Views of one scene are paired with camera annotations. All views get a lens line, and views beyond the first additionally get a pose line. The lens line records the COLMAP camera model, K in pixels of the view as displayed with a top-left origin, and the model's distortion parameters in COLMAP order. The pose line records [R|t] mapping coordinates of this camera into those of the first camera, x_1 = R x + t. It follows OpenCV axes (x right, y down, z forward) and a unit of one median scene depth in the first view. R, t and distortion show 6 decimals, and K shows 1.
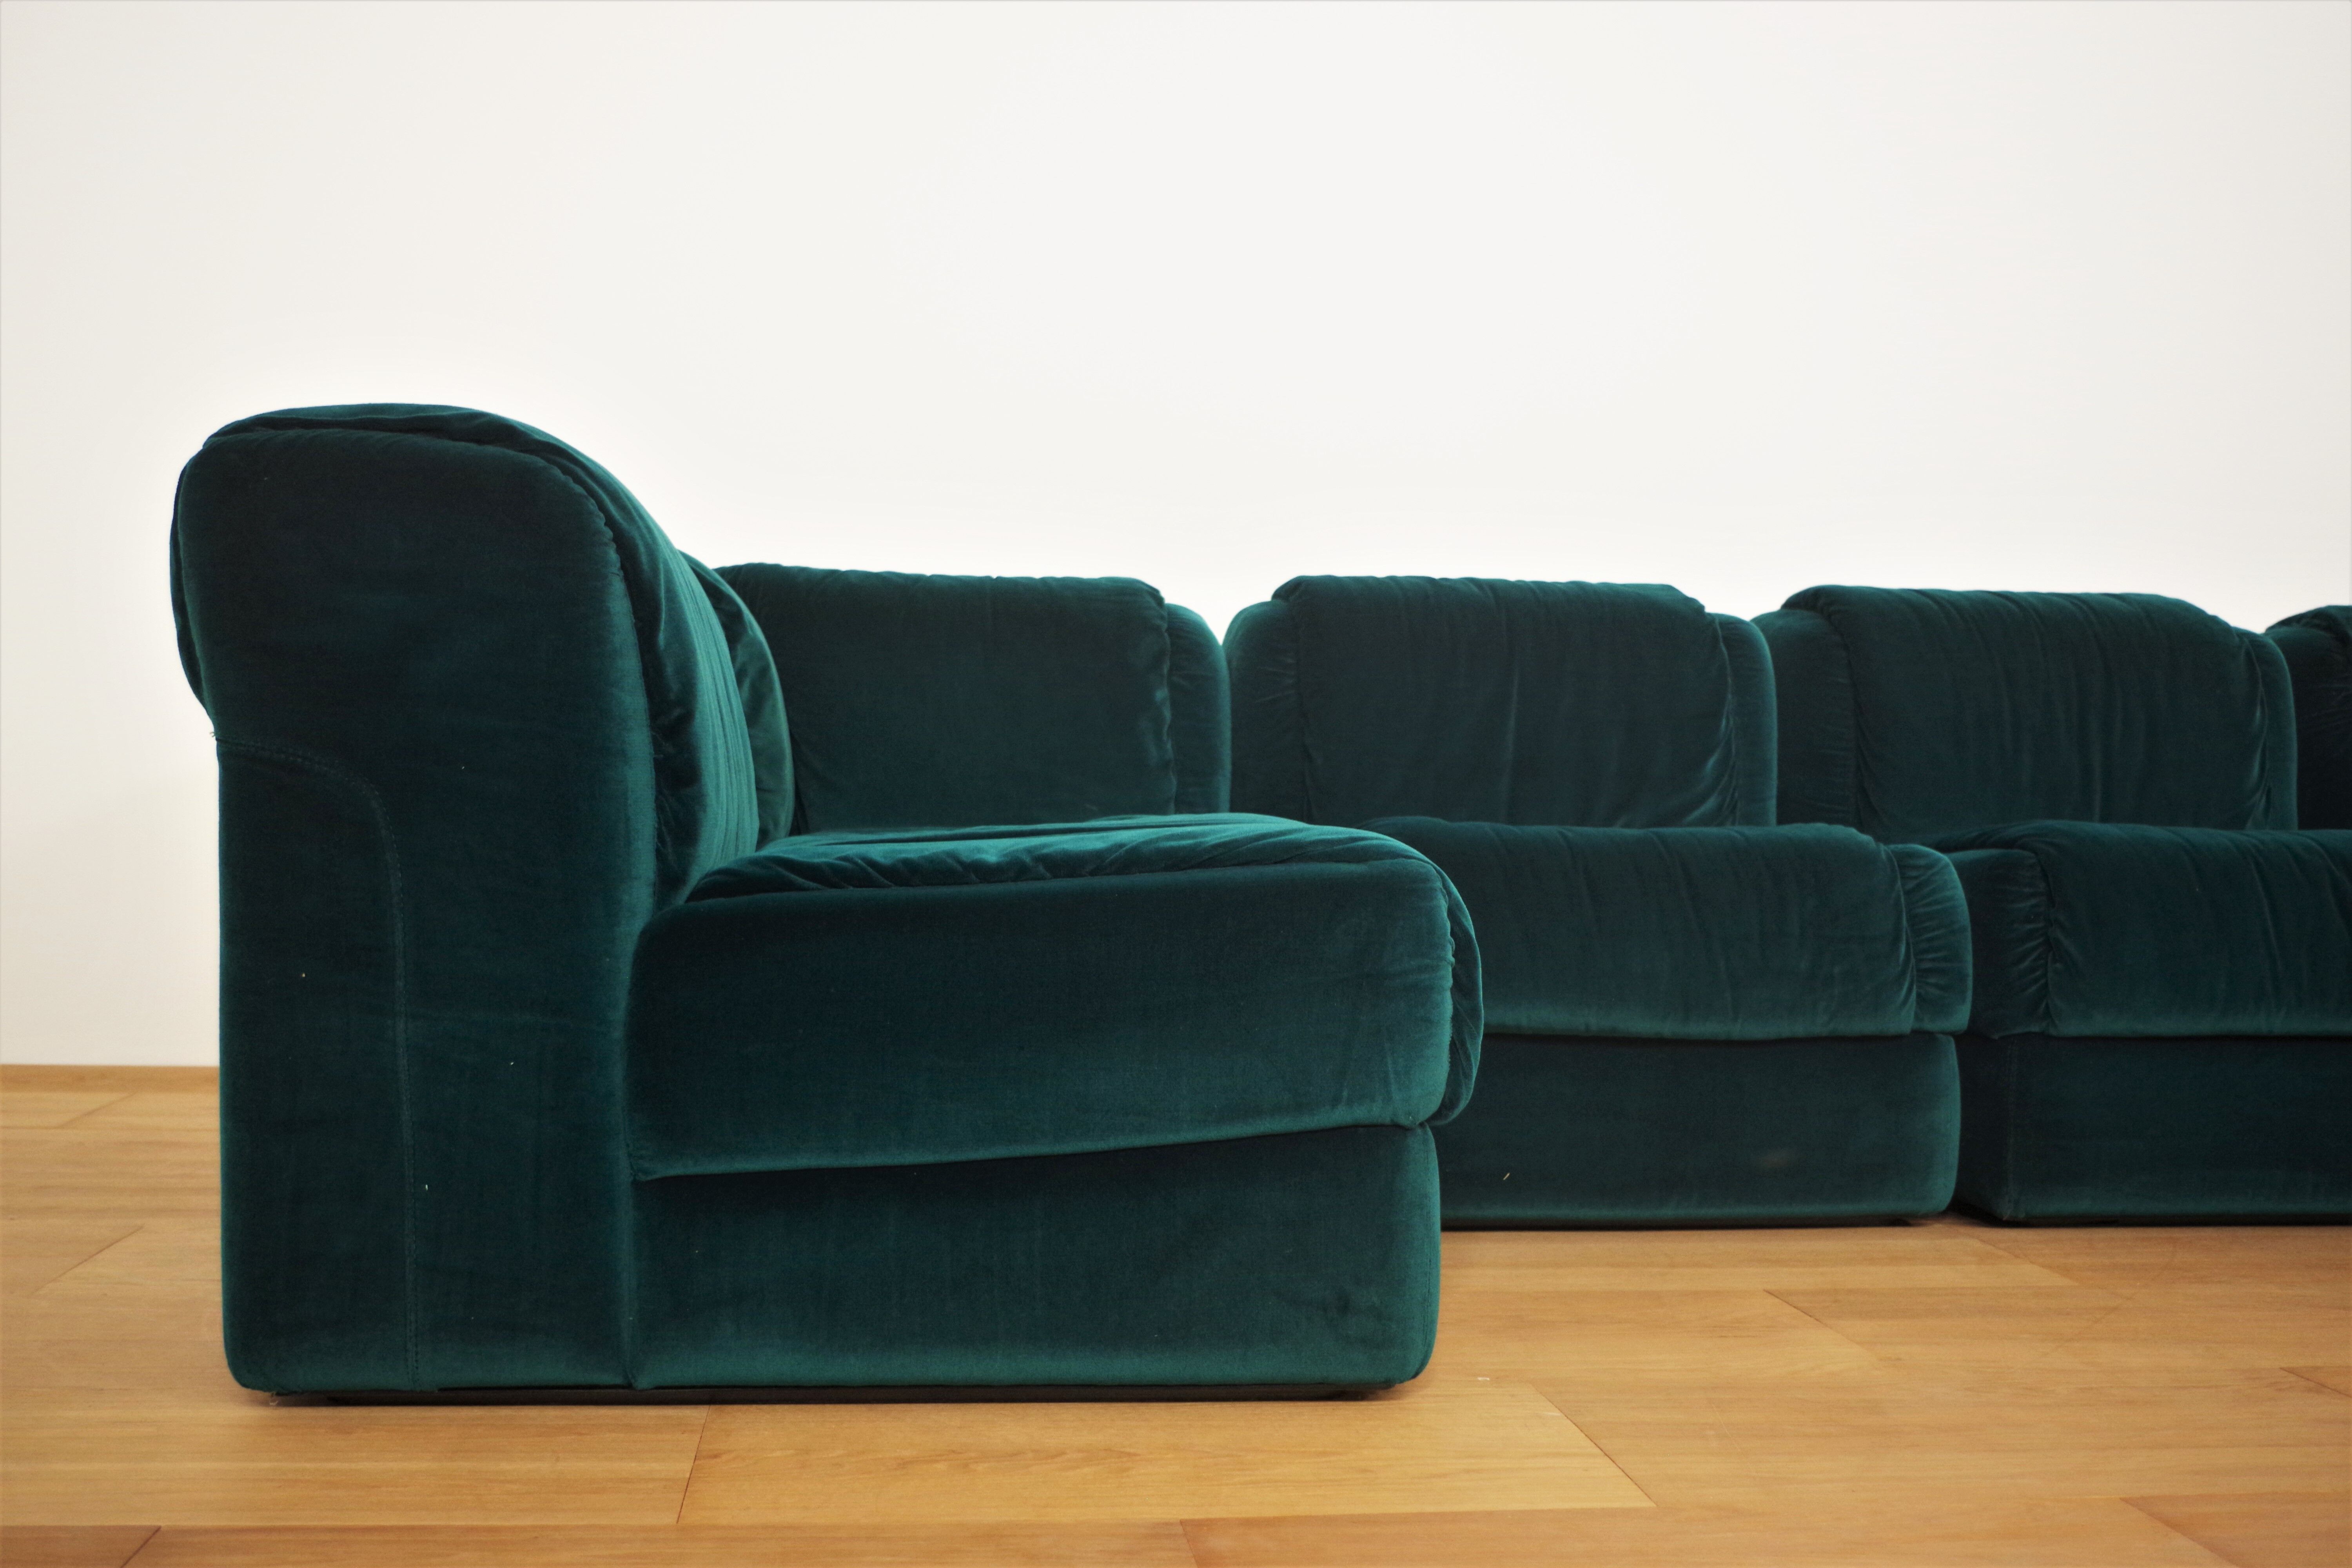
lens RADIAL K [[2503.8, 0, 1176.0], [0, 2503.8, 784.0], [0, 0, 1]] dist [-0.033194, 0.006588]
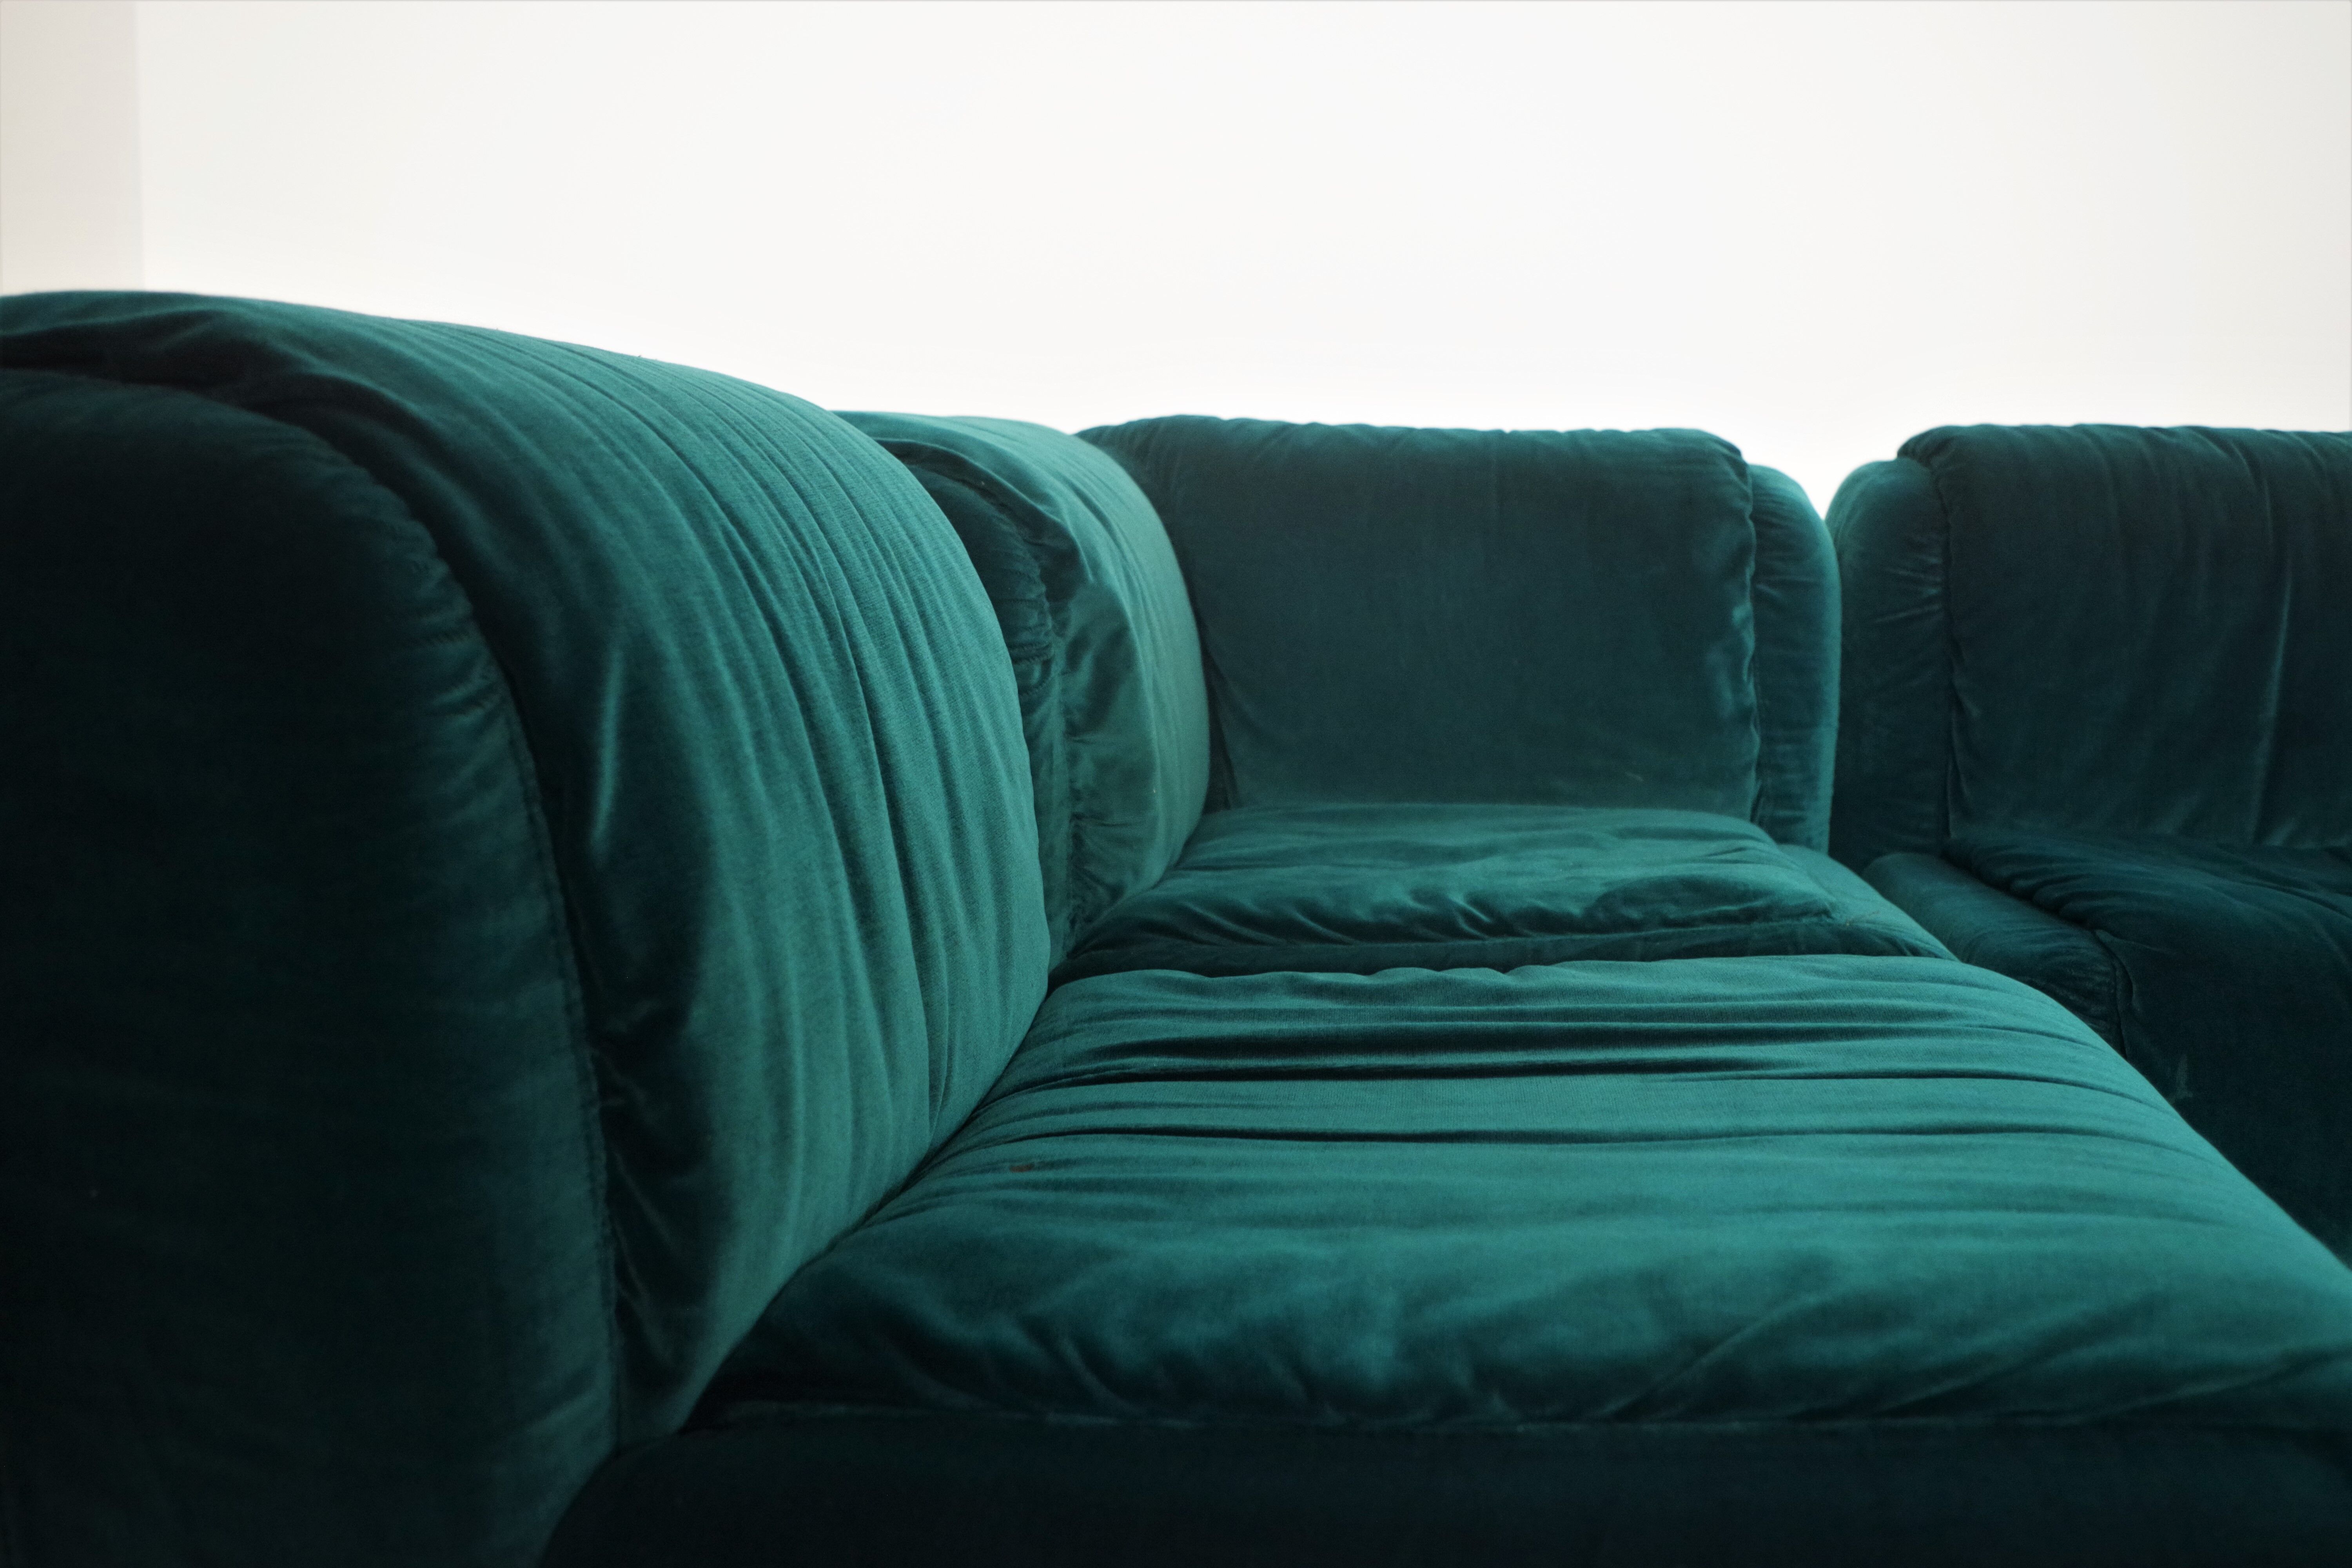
lens RADIAL K [[2054.2, 0, 1176.0], [0, 2054.2, 784.0], [0, 0, 1]] dist [-0.079100, 0.010078]
pose [[0.969502, 0.032147, -0.242964, -0.022820], [0.002317, 0.990114, 0.140247, -0.082722], [0.245071, -0.136533, 0.959843, 0.506612]]
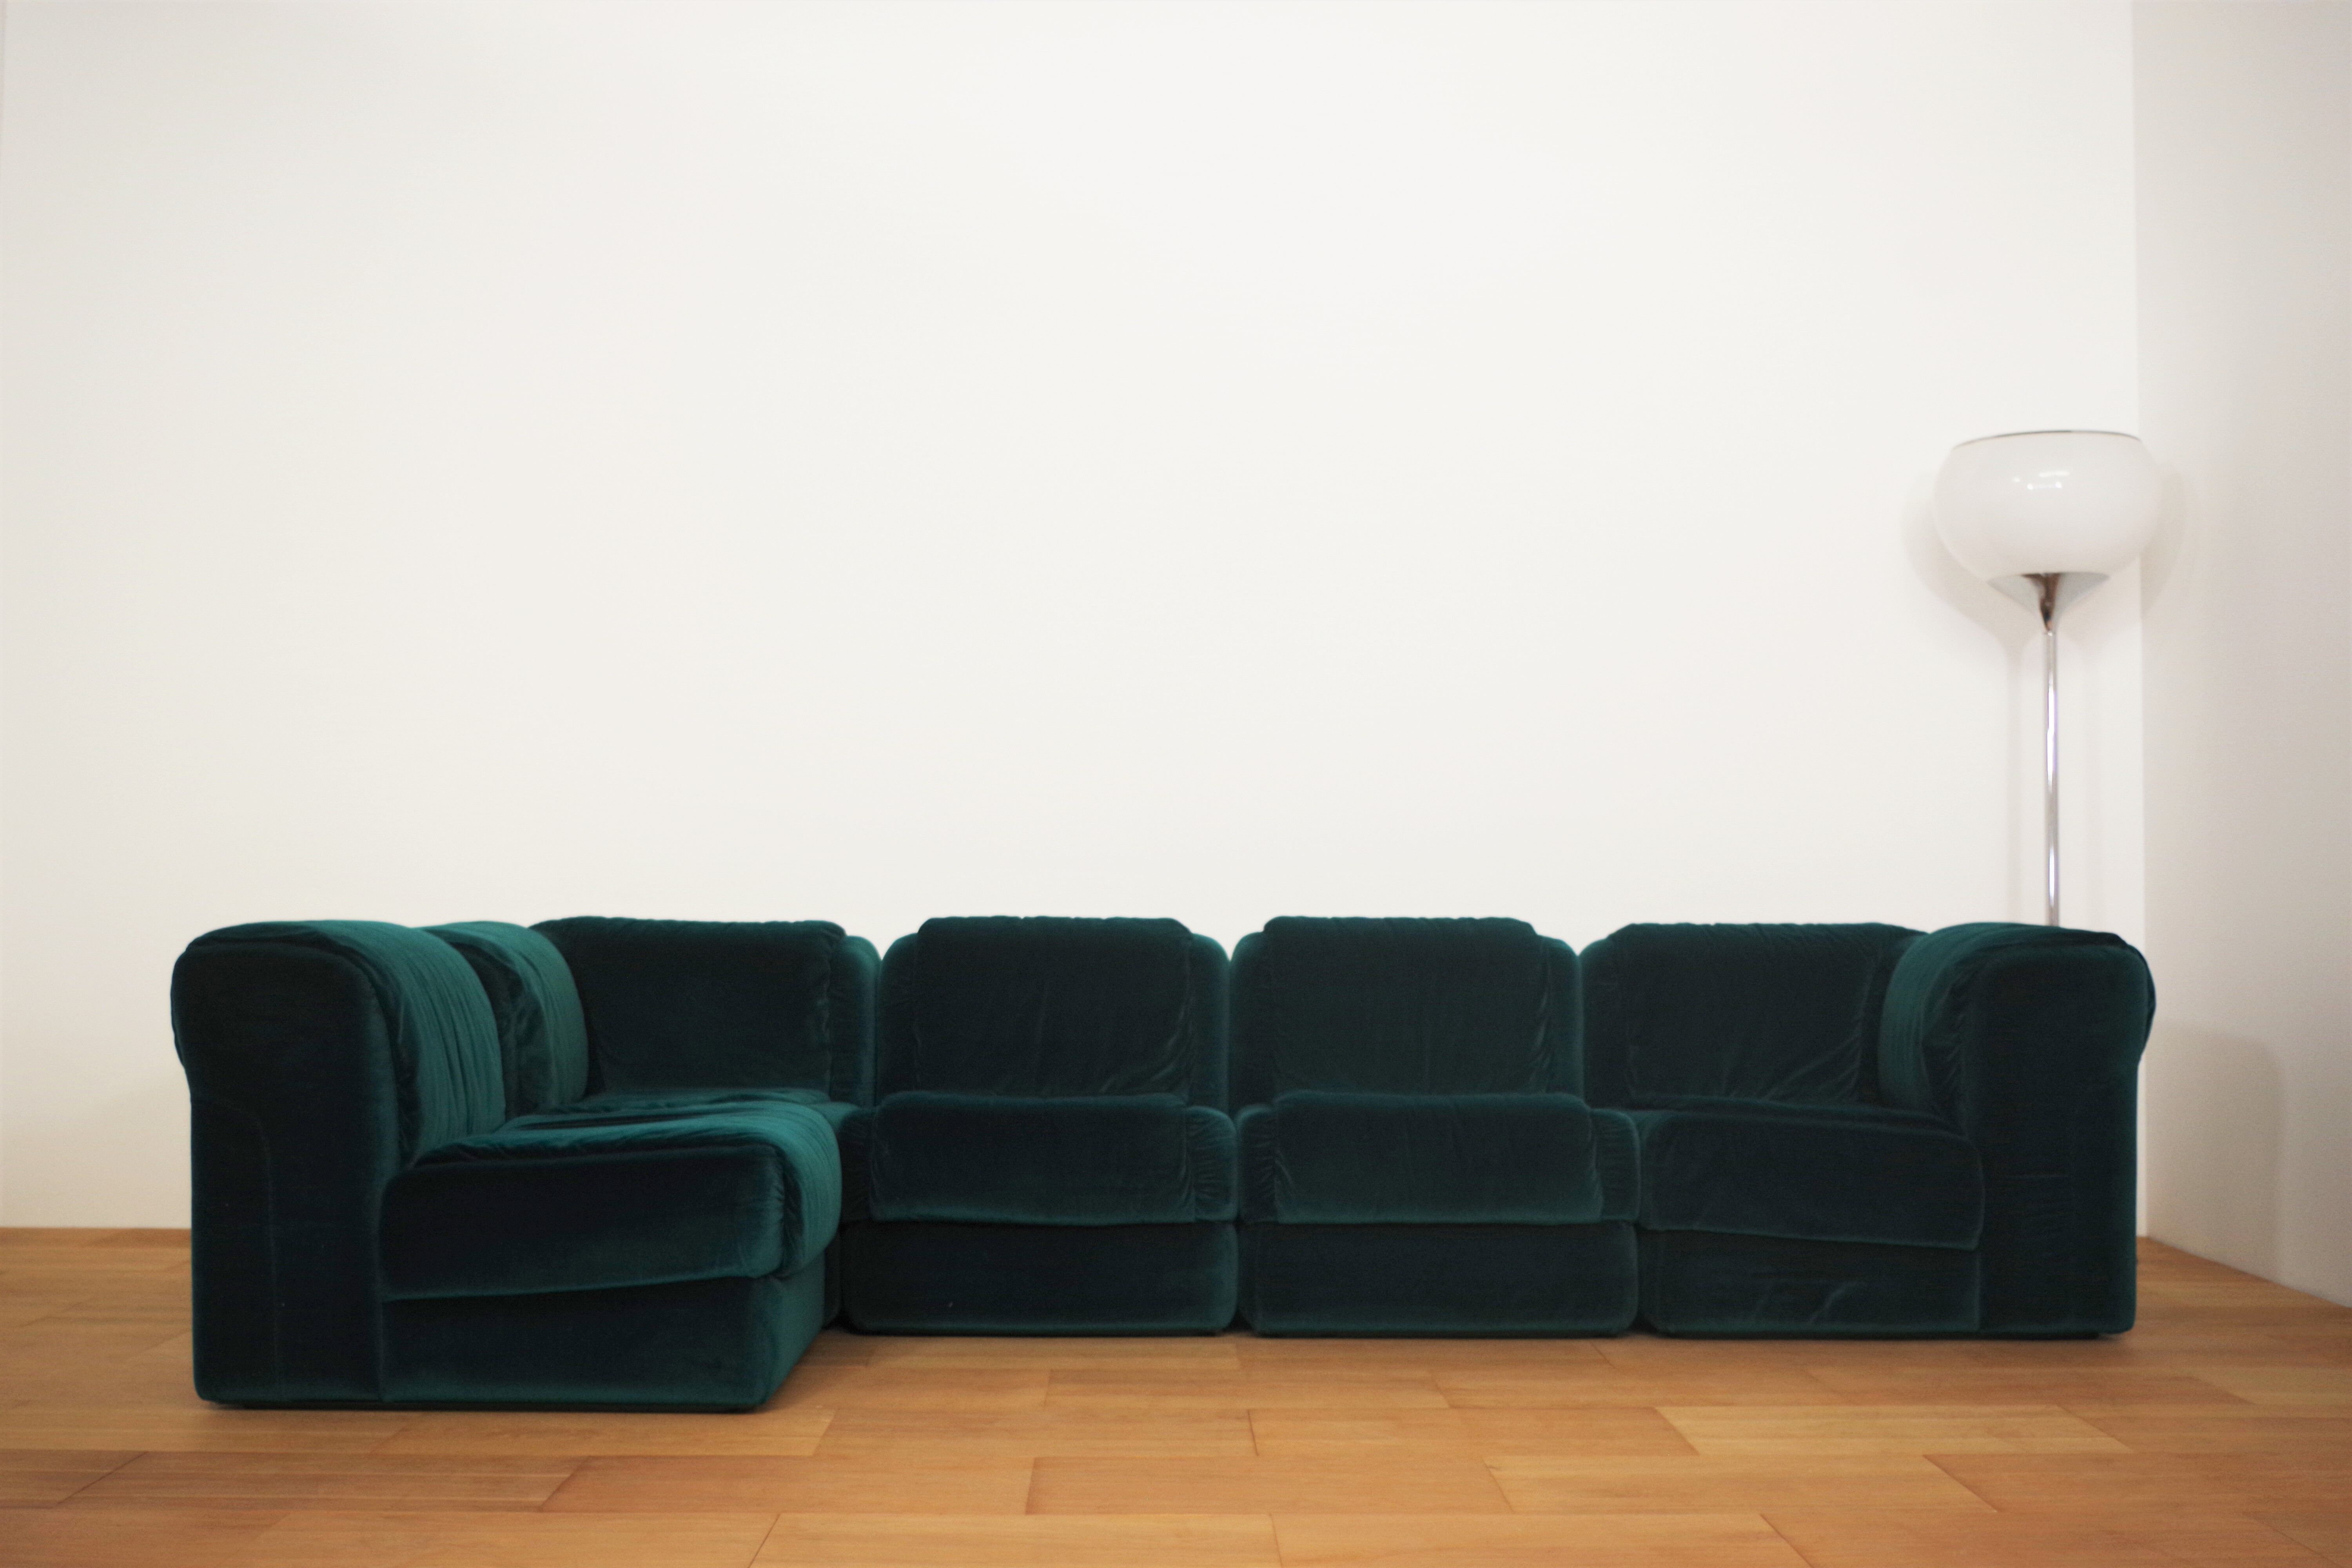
lens RADIAL K [[2641.2, 0, 1176.0], [0, 2641.2, 784.0], [0, 0, 1]] dist [-0.037775, -0.020354]
pose [[0.995488, -0.015481, -0.093616, 0.460539], [0.011403, 0.998969, -0.043941, -0.119543], [0.094200, 0.042675, 0.994638, -0.802348]]
